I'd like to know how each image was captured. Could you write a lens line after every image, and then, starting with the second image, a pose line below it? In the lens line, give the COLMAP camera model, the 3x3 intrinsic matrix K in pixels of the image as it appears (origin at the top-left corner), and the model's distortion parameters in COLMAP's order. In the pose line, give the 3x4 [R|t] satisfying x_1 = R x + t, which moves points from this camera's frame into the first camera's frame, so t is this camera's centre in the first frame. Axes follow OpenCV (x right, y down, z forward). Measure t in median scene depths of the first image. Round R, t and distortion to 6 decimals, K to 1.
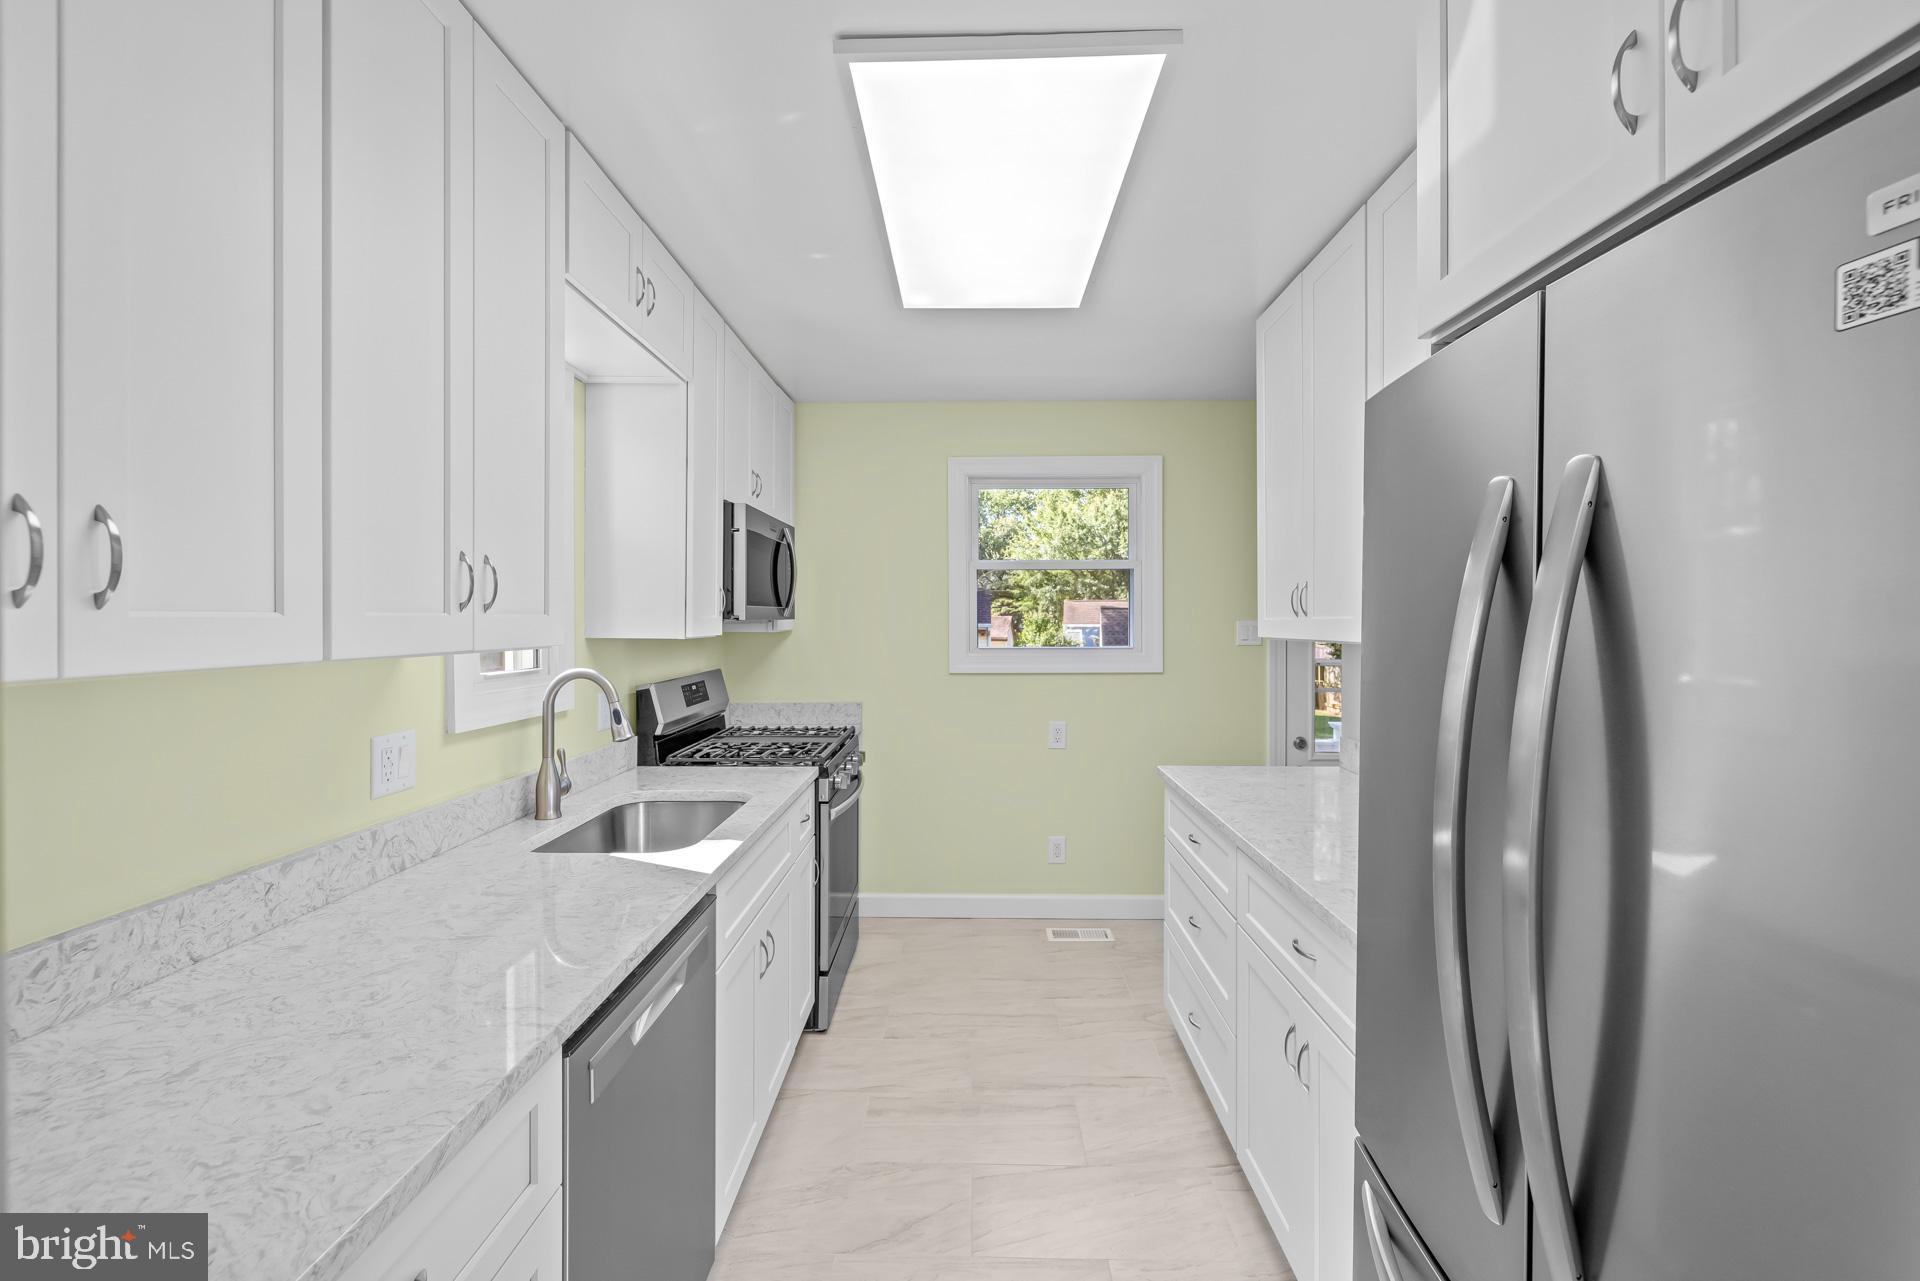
lens RADIAL K [[820.7, 0, 958.9], [0, 820.7, 618.9], [0, 0, 1]] dist [0.000818, 0.000569]
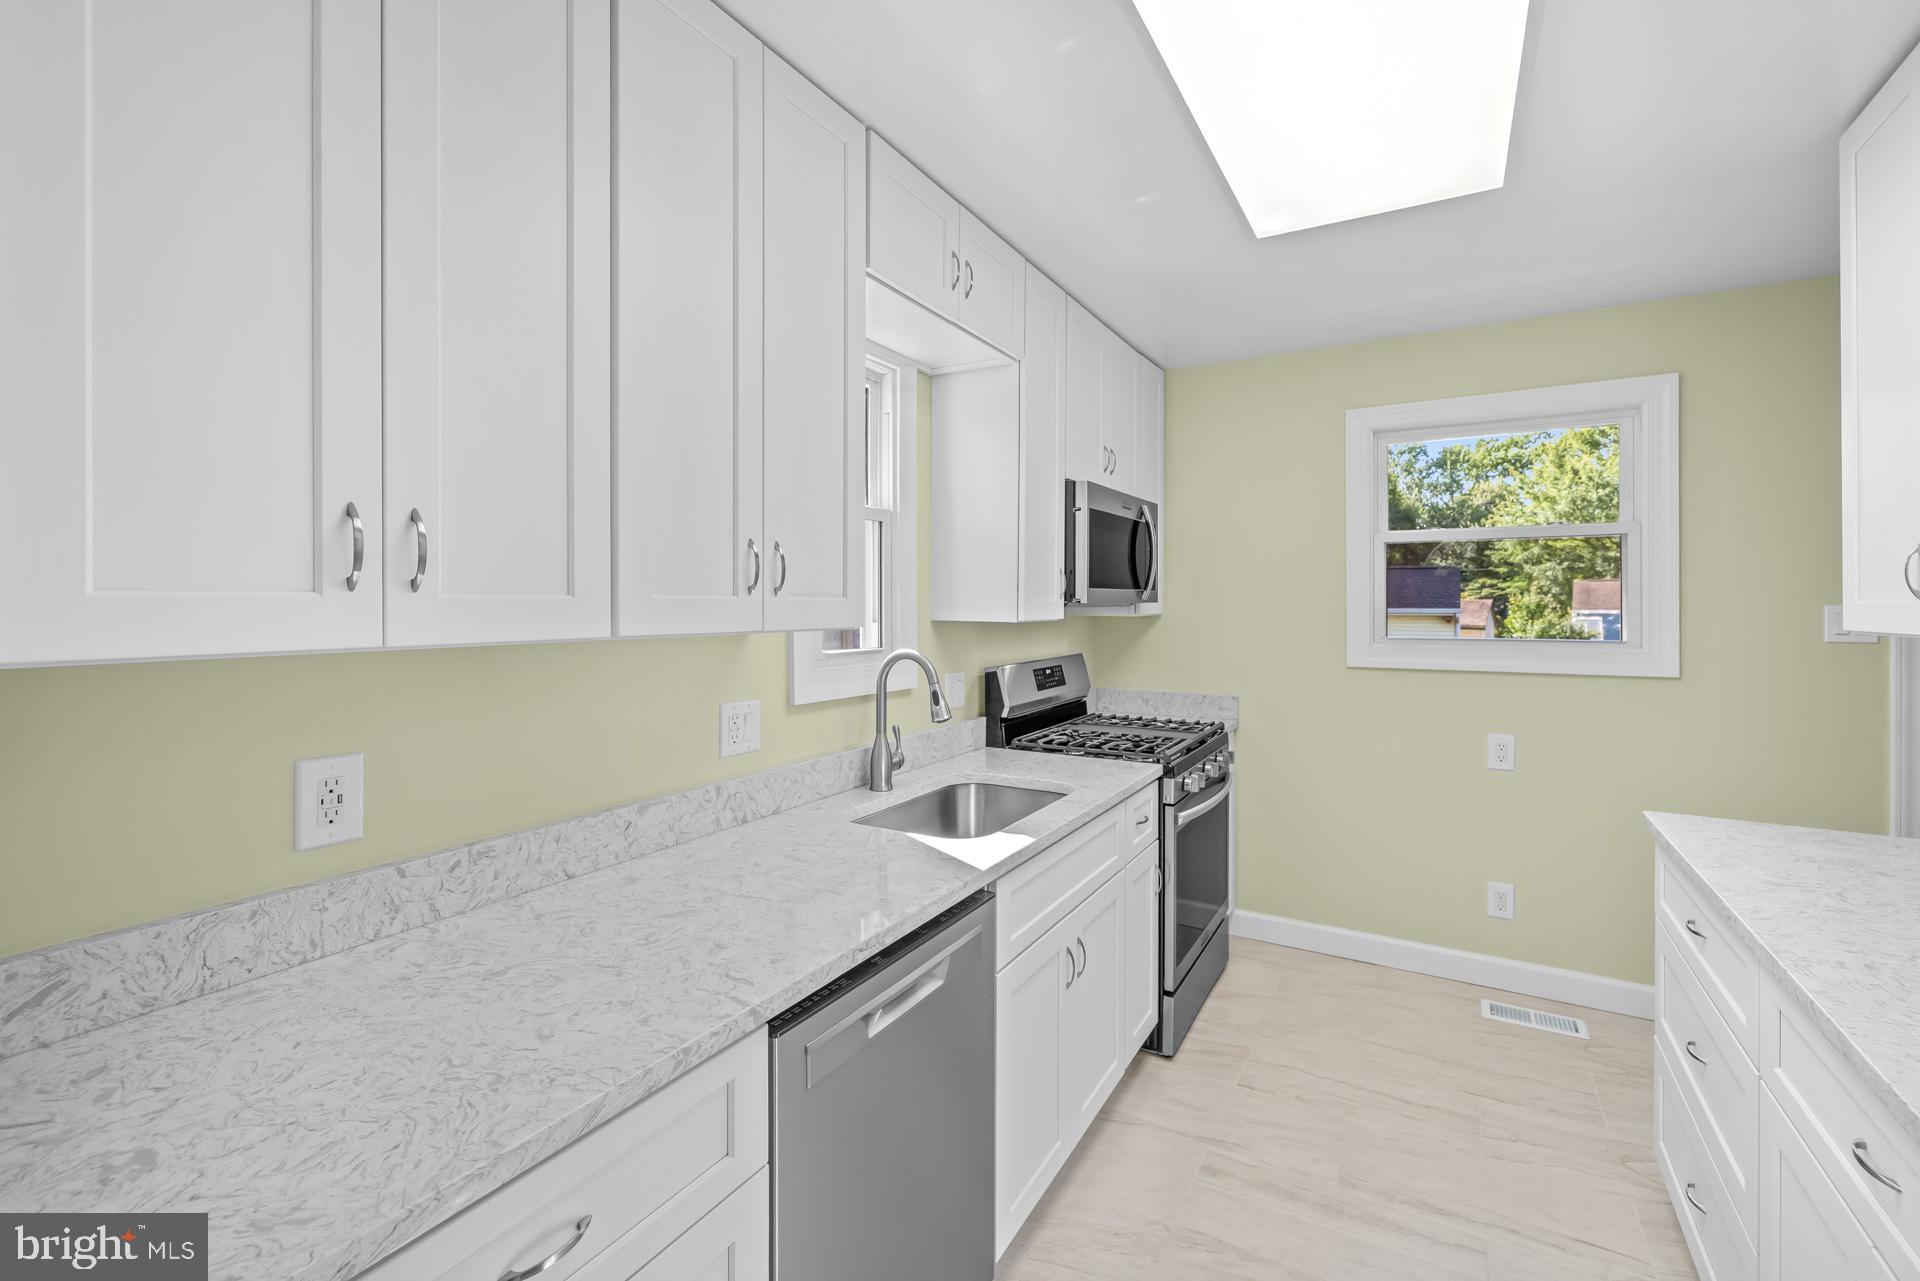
lens RADIAL K [[824.5, 0, 949.7], [0, 824.5, 603.9], [0, 0, 1]] dist [0.000158, 0.000255]
pose [[0.865117, 0.000601, -0.501570, 0.092154], [-0.000152, 1.000000, 0.000936, 0.001493], [0.501570, -0.000734, 0.865117, 0.103504]]
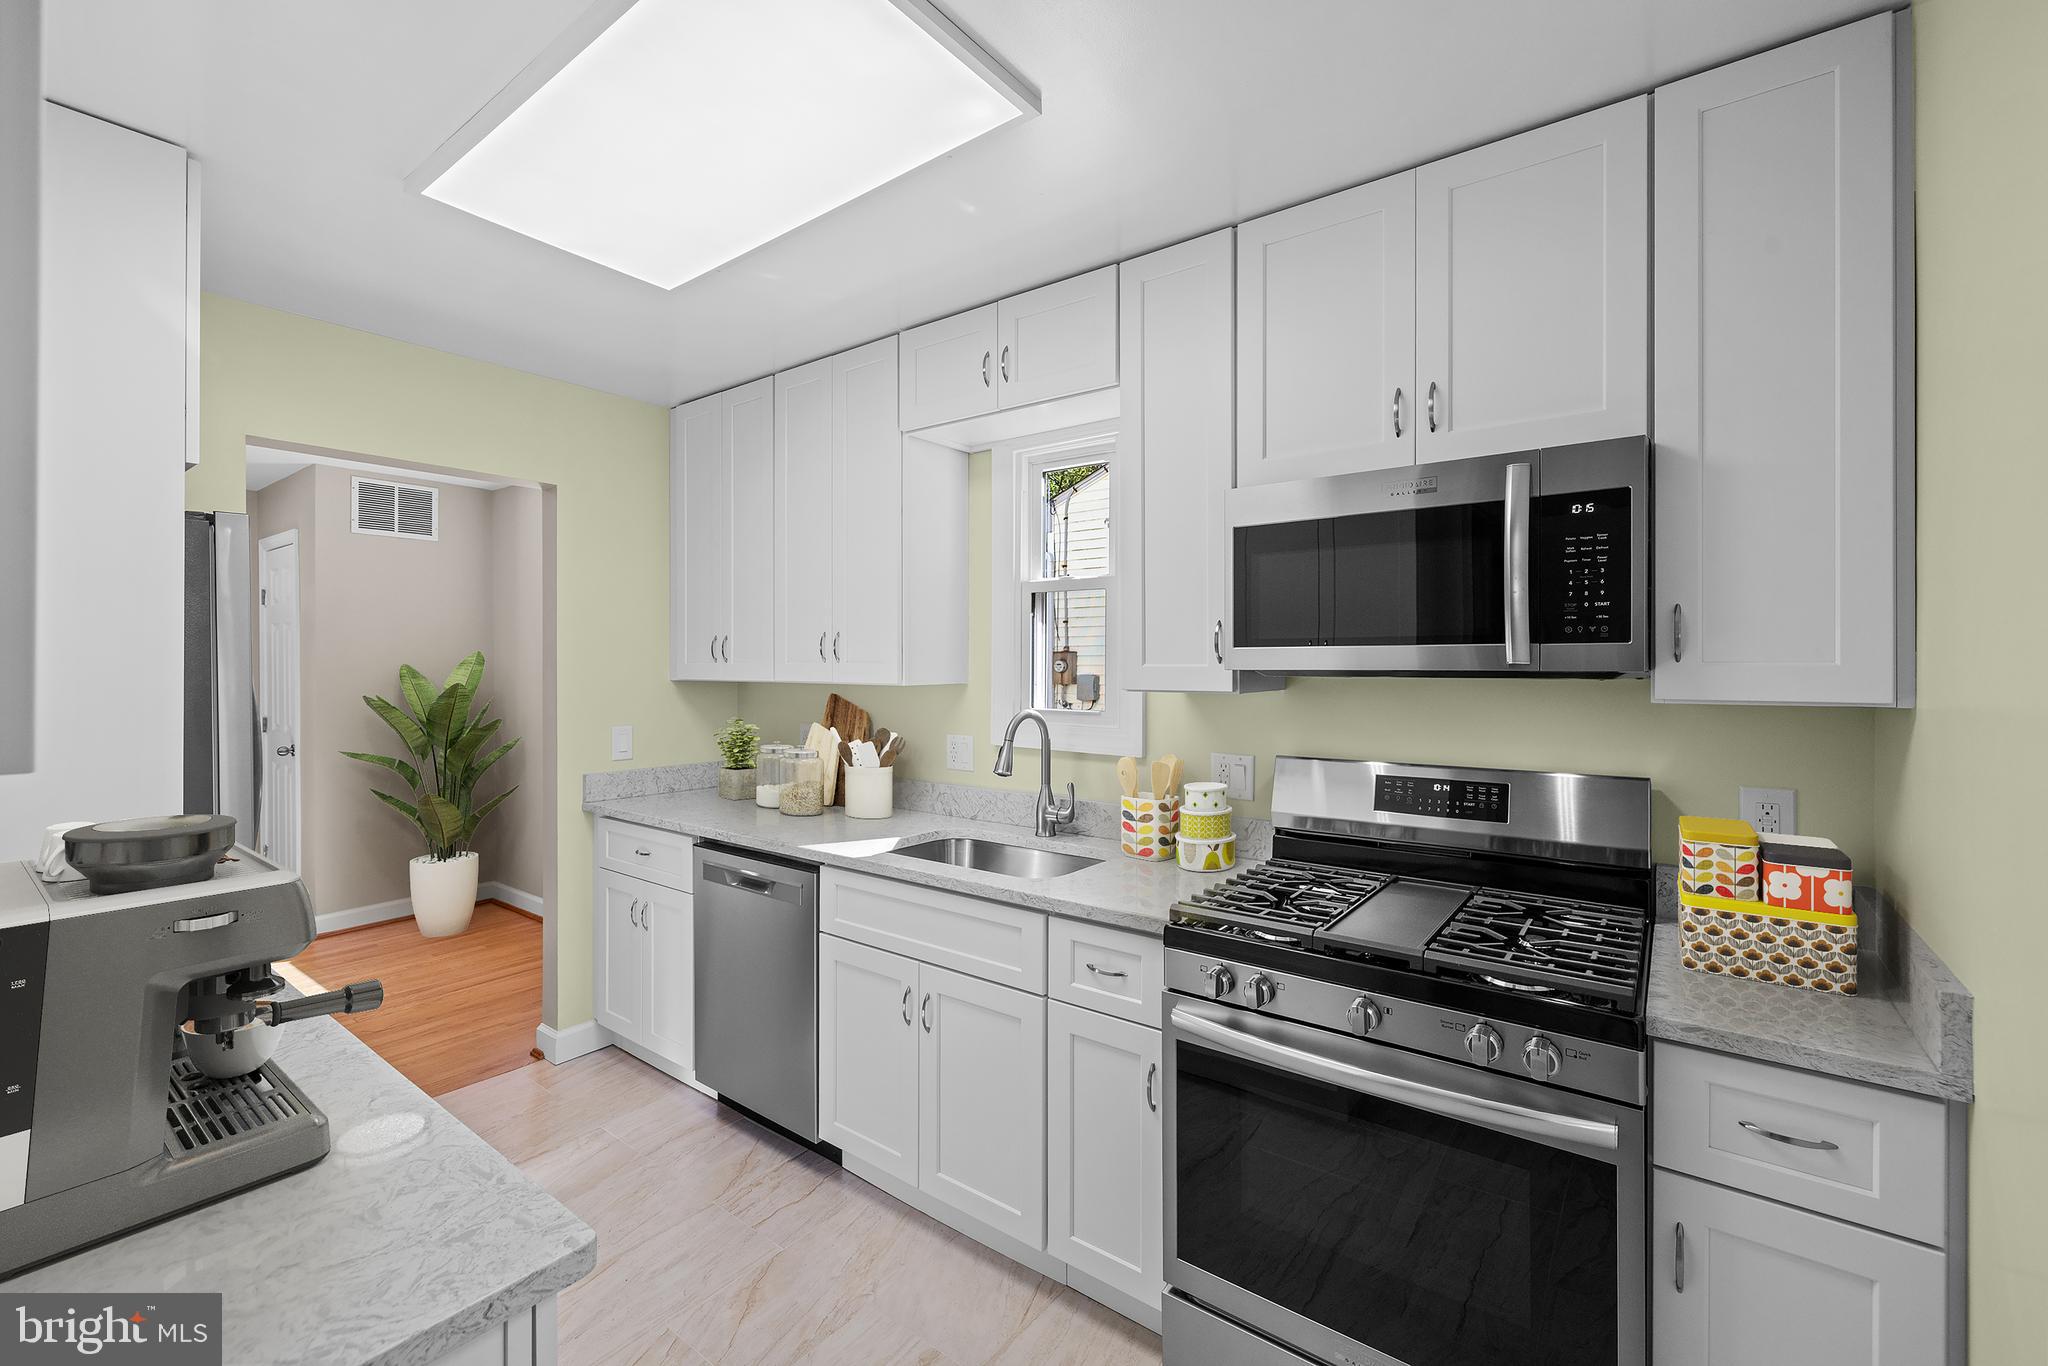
lens RADIAL K [[875.4, 0, 1022.9], [0, 875.4, 659.9], [0, 0, 1]] dist [0.000818, 0.000569]
pose [[-0.596565, -0.002353, -0.802561, 0.440993], [-0.002145, 0.999997, -0.001338, -0.006138], [0.802562, 0.000924, -0.596568, 1.442091]]
